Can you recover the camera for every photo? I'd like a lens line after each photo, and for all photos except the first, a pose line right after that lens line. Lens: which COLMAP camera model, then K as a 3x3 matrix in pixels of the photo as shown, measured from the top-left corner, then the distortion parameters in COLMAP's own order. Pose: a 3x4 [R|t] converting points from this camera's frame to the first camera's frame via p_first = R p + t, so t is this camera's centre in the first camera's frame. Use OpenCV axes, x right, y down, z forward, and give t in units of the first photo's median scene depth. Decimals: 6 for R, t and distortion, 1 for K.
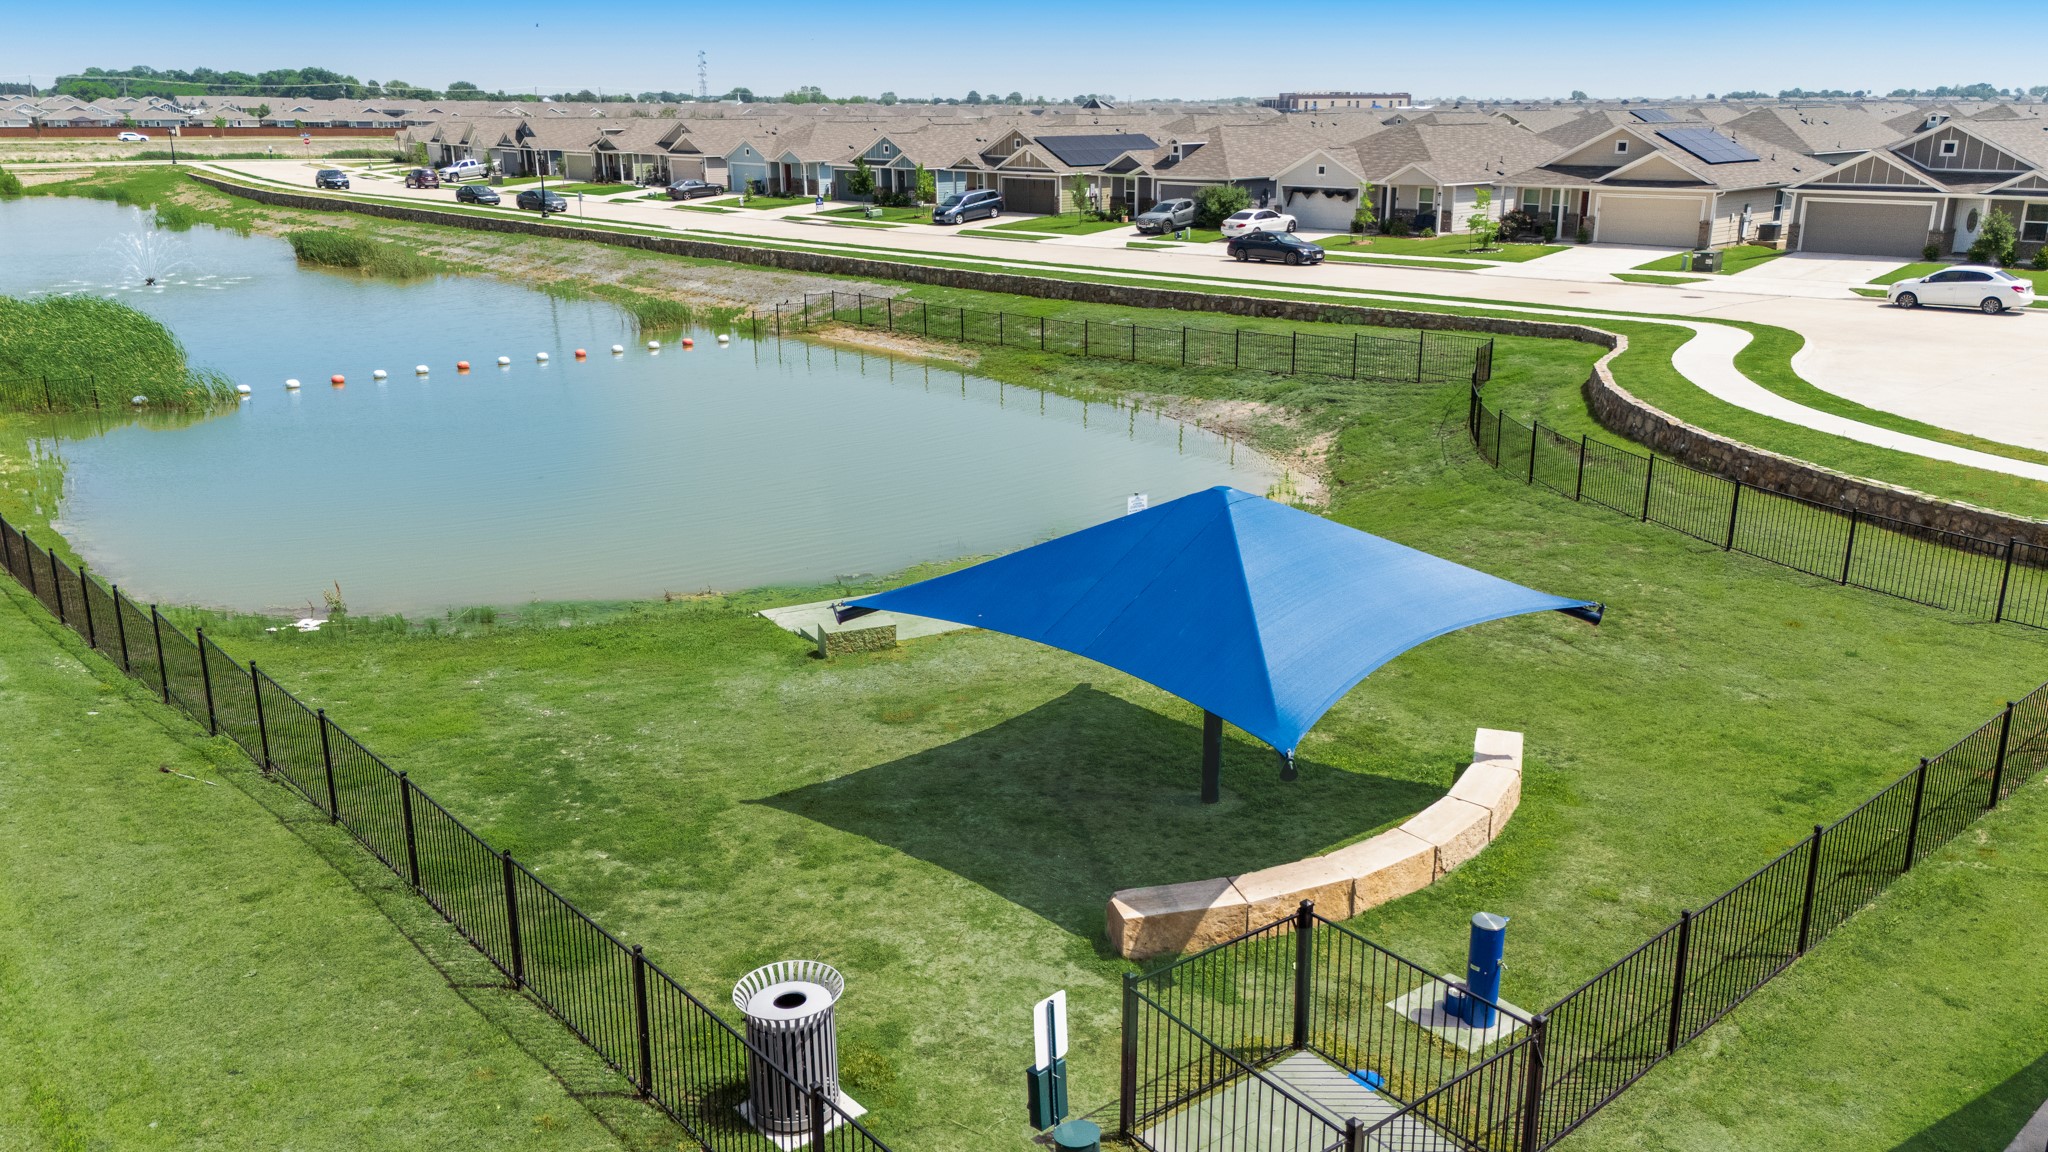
lens RADIAL K [[1513.1, 0, 1024.0], [0, 1513.1, 576.0], [0, 0, 1]] dist [0.037666, 0.000568]
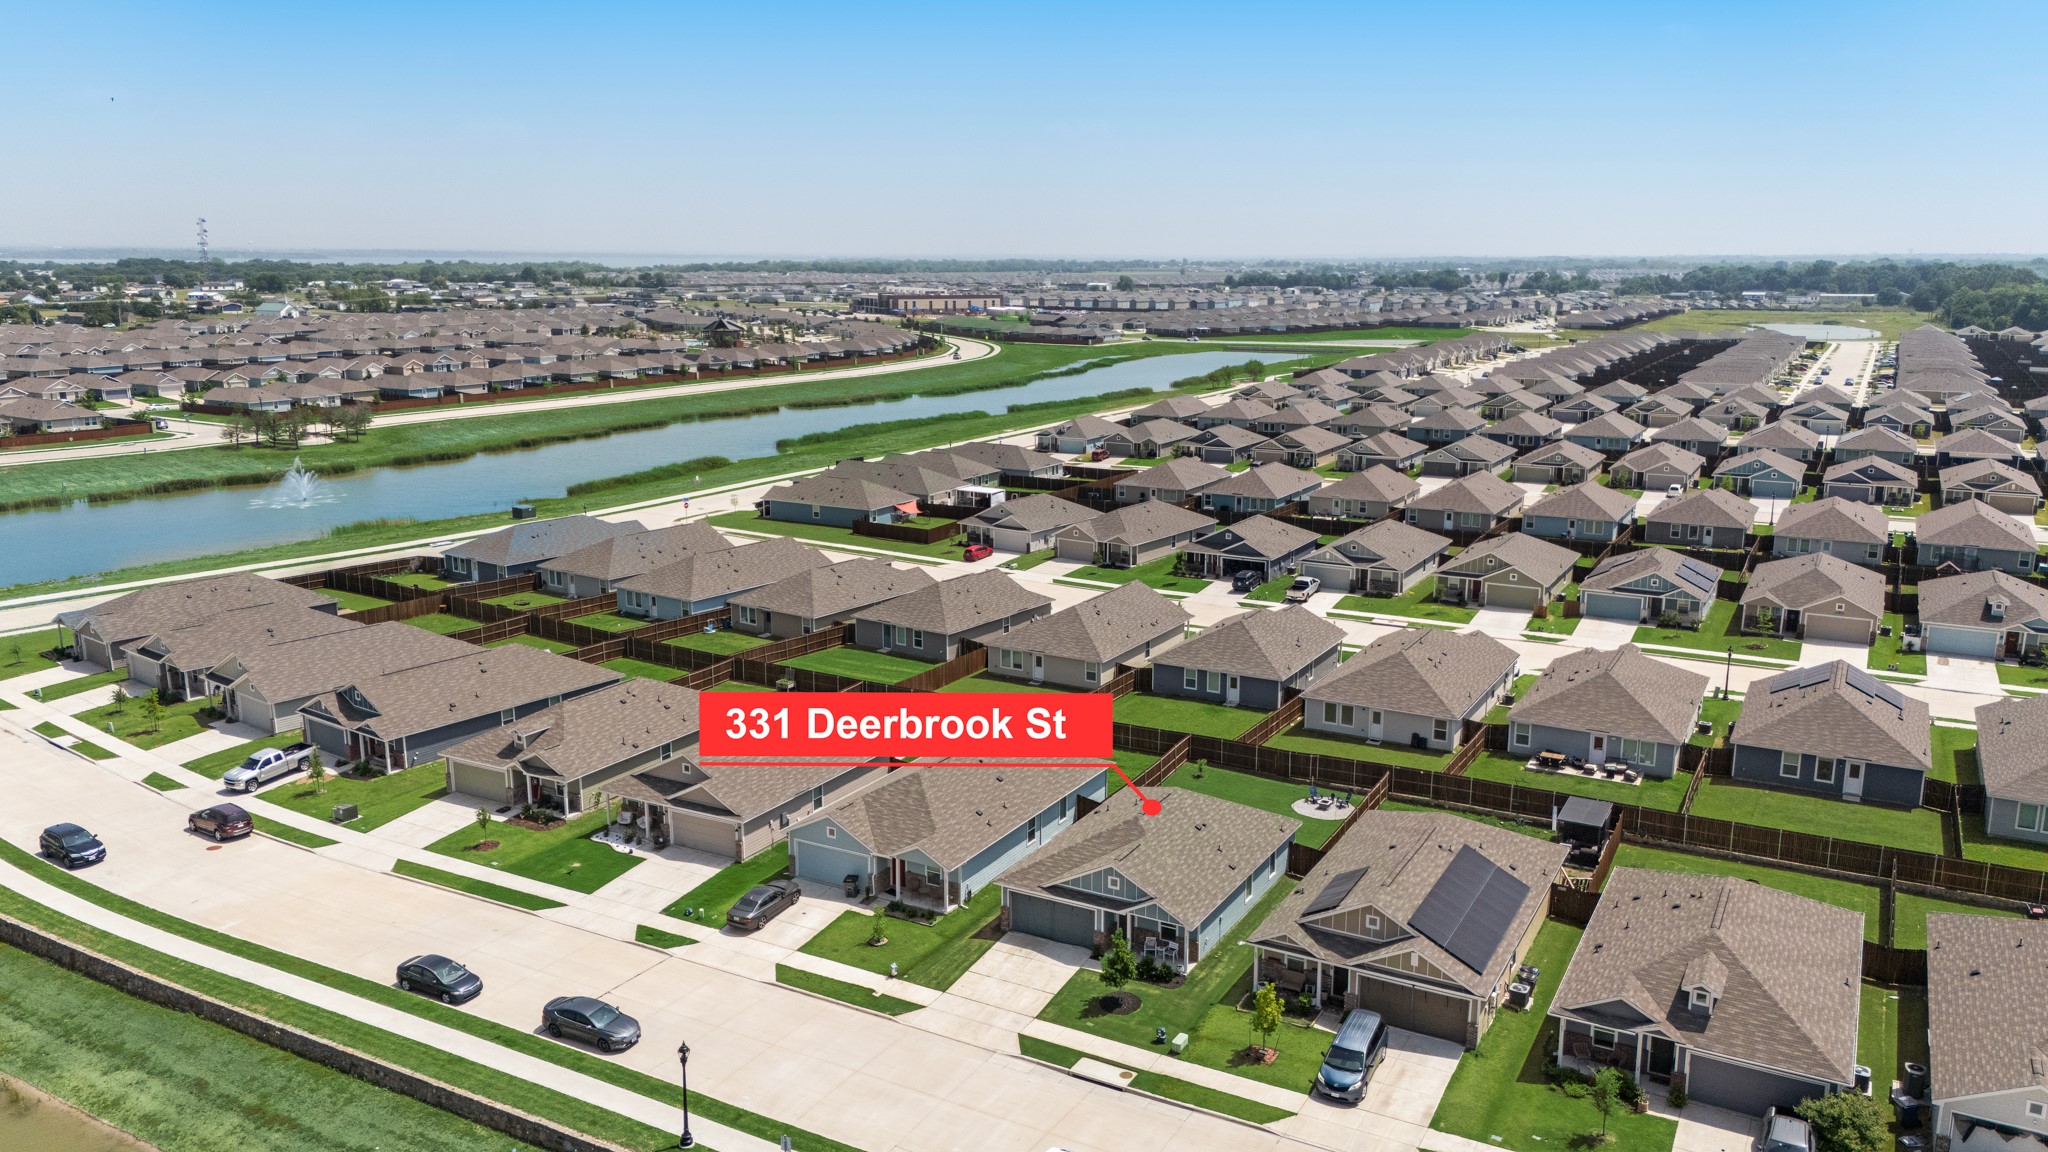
lens RADIAL K [[1513.1, 0, 1024.0], [0, 1513.1, 576.0], [0, 0, 1]] dist [0.037666, 0.000568]
pose [[0.955854, -0.052462, 0.289120, -0.254437], [0.079205, 0.993515, -0.081581, -0.290324], [-0.282965, 0.100879, 0.953811, 0.267737]]
